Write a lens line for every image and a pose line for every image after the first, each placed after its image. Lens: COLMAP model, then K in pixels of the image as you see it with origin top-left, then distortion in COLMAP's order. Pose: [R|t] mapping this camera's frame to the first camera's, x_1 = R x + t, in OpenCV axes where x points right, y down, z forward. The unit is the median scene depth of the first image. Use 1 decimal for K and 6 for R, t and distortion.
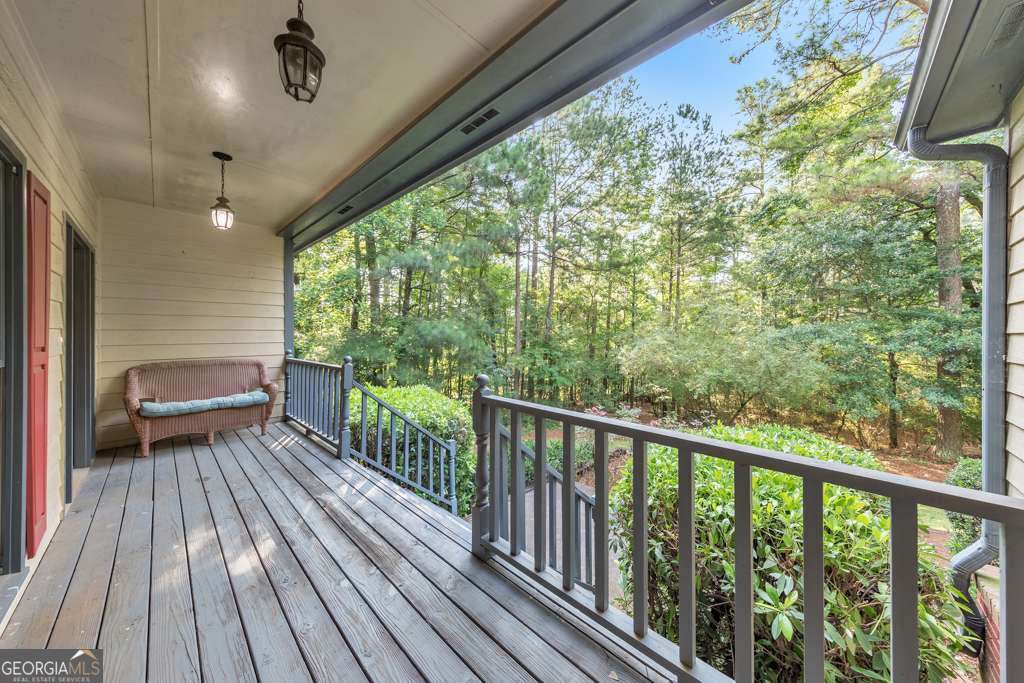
lens RADIAL K [[343.6, 0, 508.6], [0, 343.6, 332.4], [0, 0, 1]] dist [-0.000560, -0.000276]
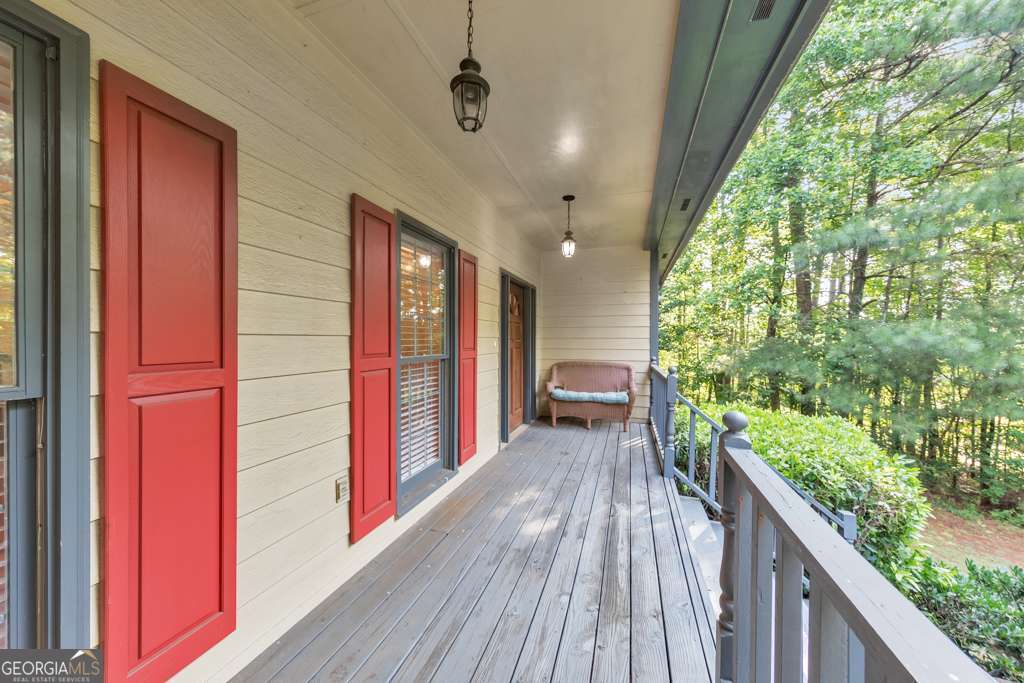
lens RADIAL K [[343.6, 0, 511.9], [0, 343.6, 343.1], [0, 0, 1]] dist [-0.000560, -0.000276]
pose [[0.430240, 0.008367, -0.902676, 0.160956], [-0.001606, 0.999963, 0.008504, 0.000825], [0.902713, -0.002209, 0.430237, 0.222514]]
